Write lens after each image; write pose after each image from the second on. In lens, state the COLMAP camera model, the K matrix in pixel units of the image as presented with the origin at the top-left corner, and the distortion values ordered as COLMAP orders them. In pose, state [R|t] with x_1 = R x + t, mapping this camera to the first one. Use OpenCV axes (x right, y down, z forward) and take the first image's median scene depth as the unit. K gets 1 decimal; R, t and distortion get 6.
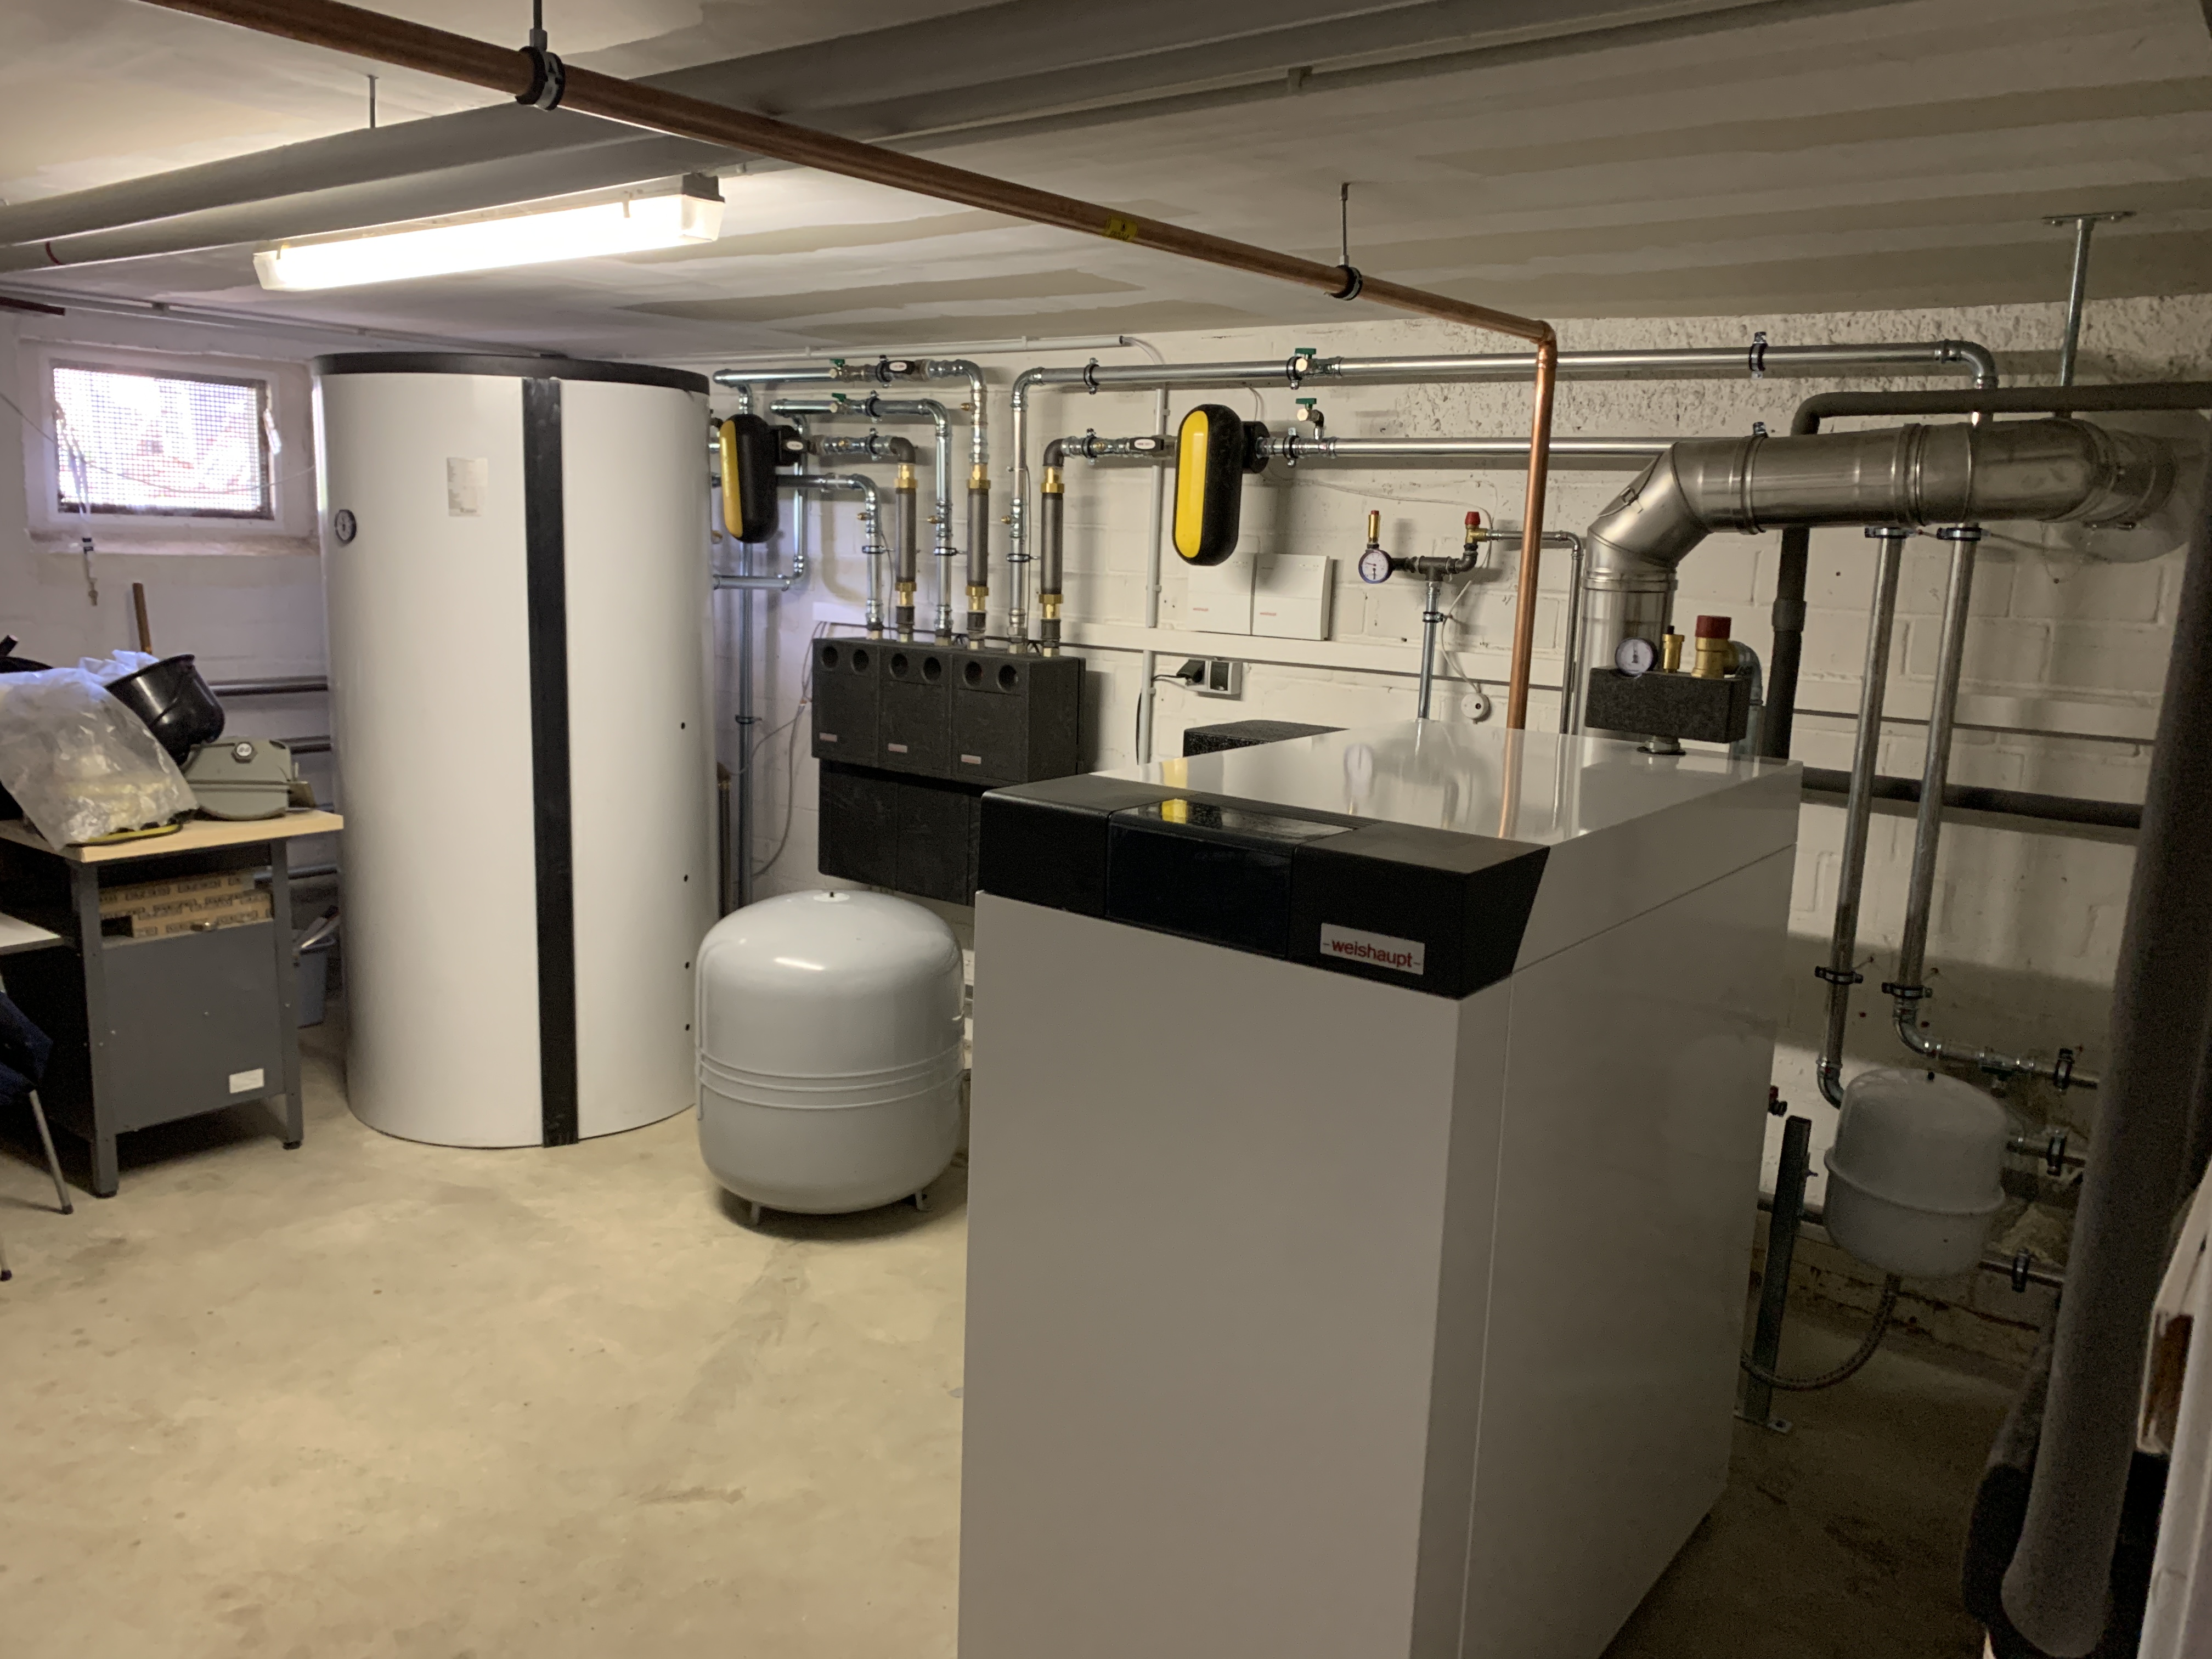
lens RADIAL K [[1656.3, 0, 1106.0], [0, 1656.3, 829.5], [0, 0, 1]] dist [0.002580, -0.003565]
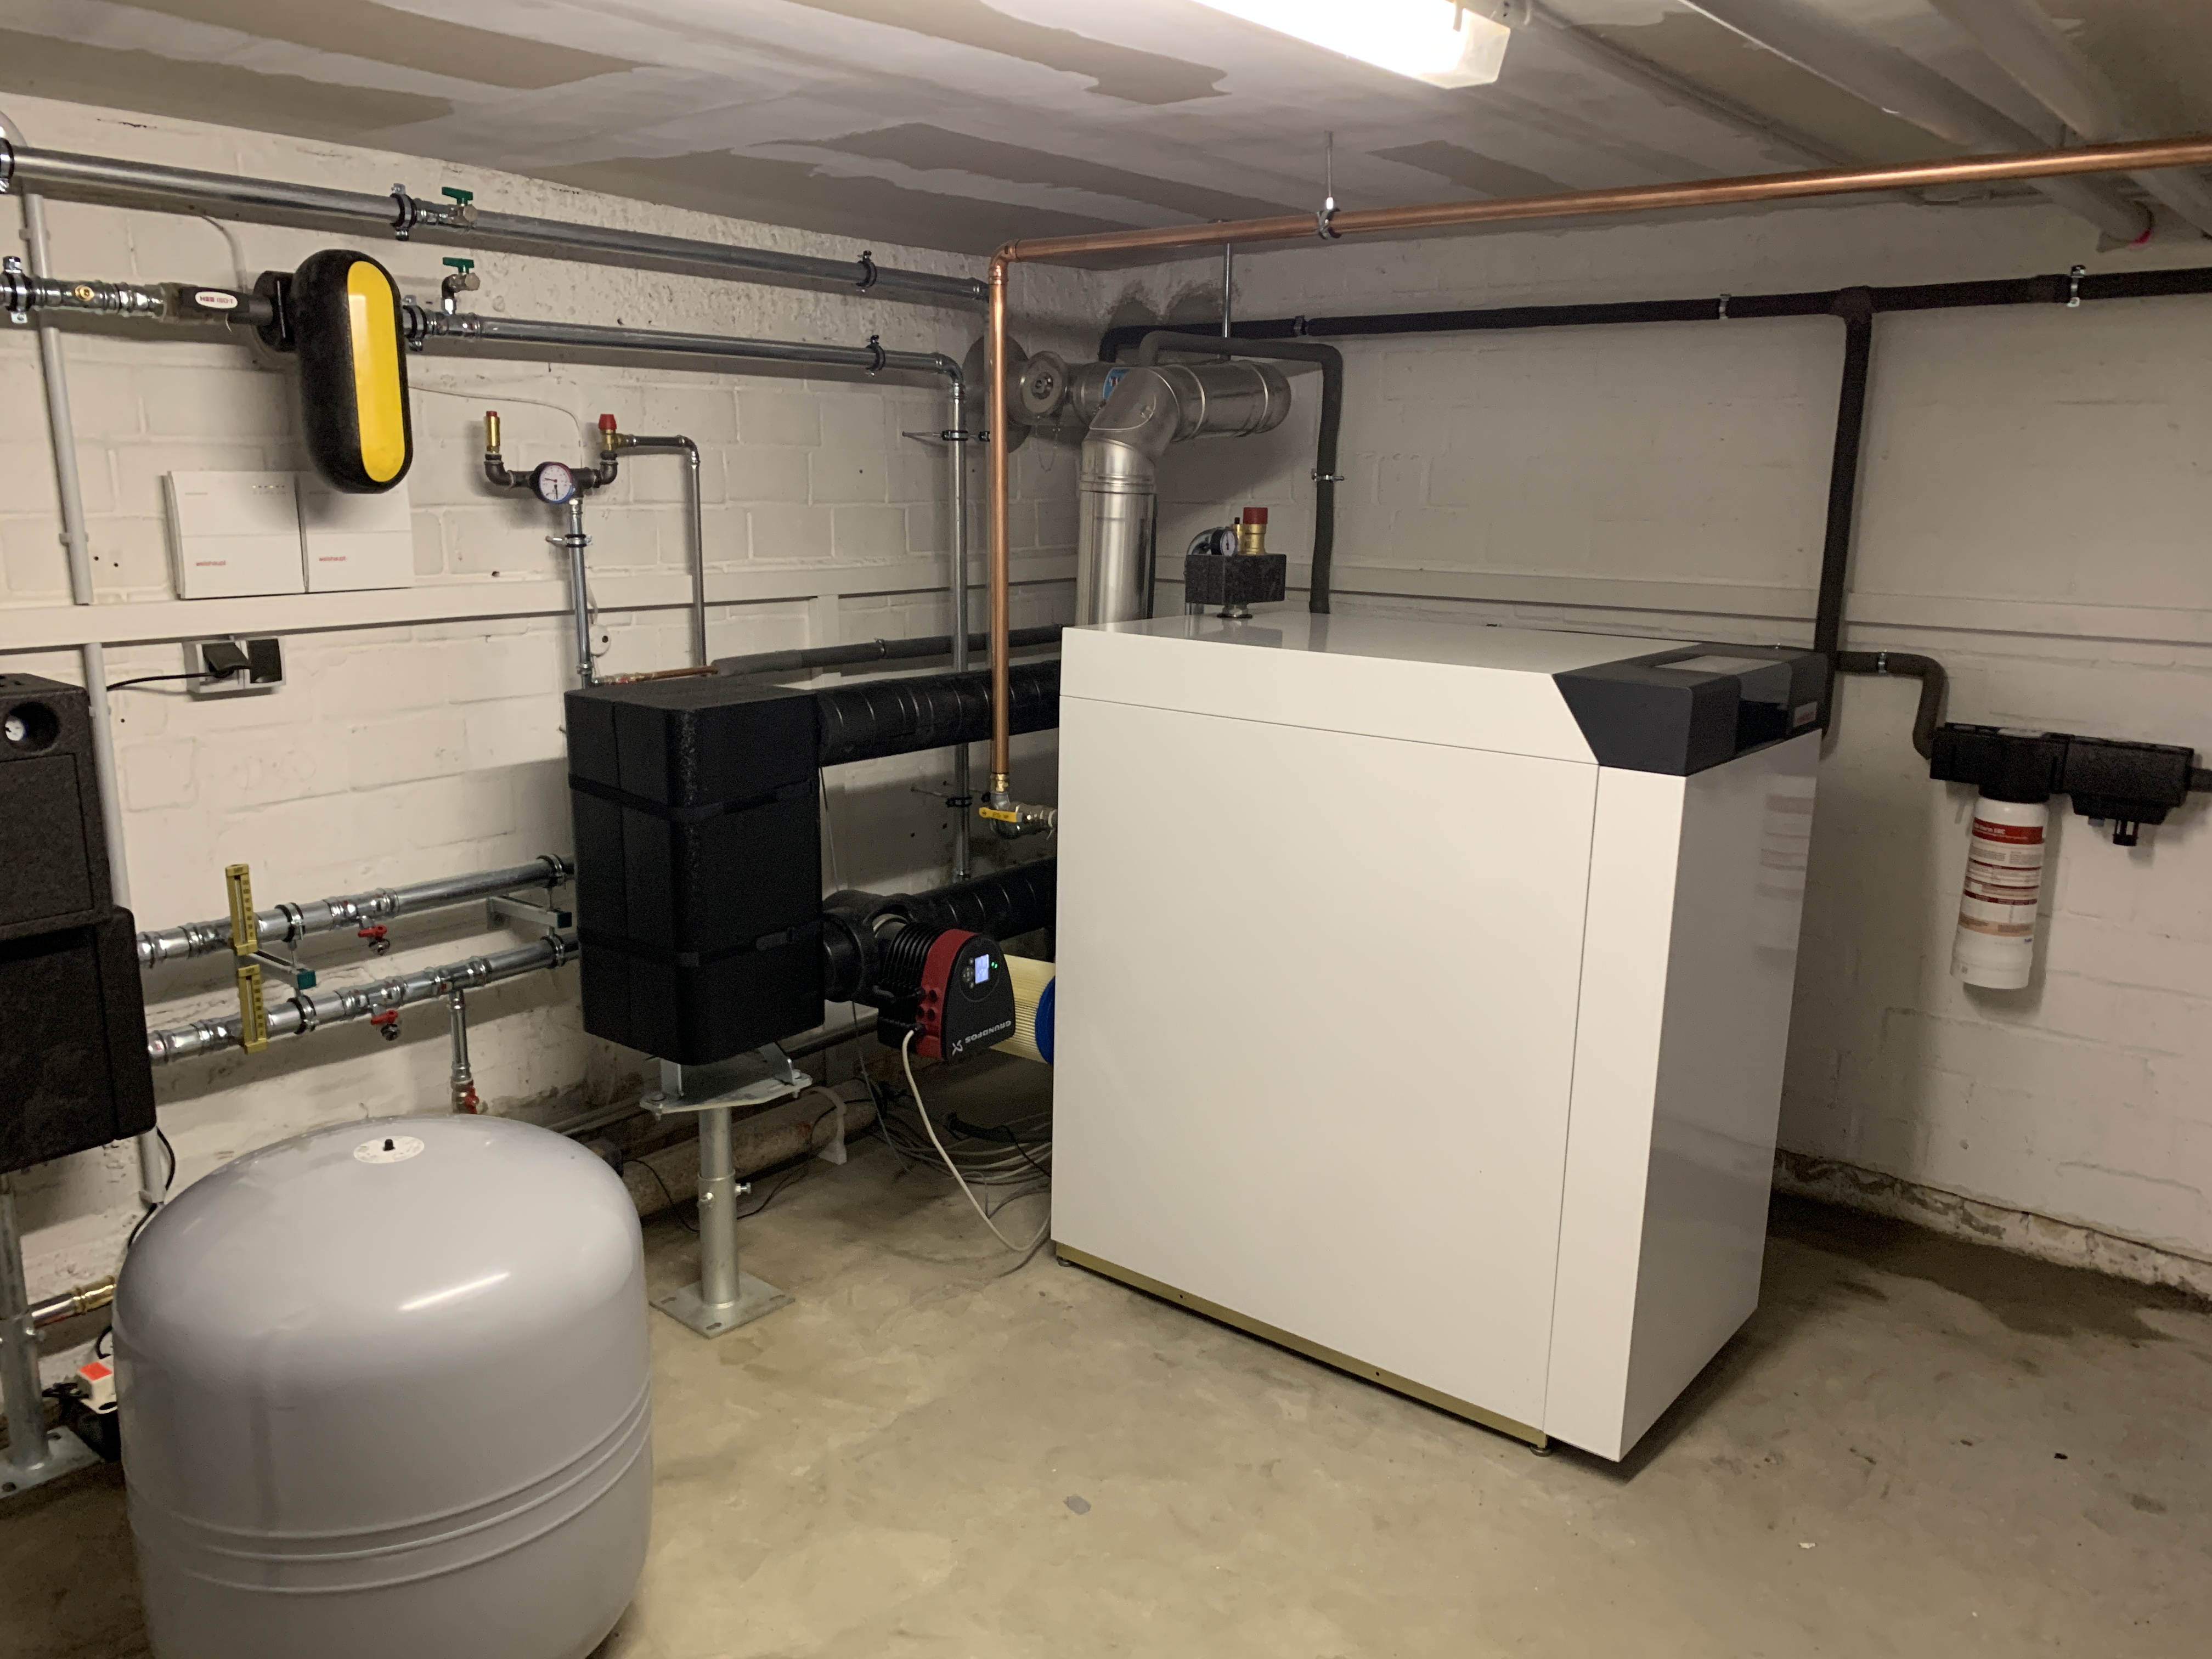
lens RADIAL K [[1656.3, 0, 1106.0], [0, 1656.3, 829.5], [0, 0, 1]] dist [0.002580, -0.003565]
pose [[0.024683, -0.248457, 0.968328, -0.680935], [0.168469, 0.955804, 0.240950, -0.153168], [-0.985398, 0.157186, 0.065450, 0.740581]]
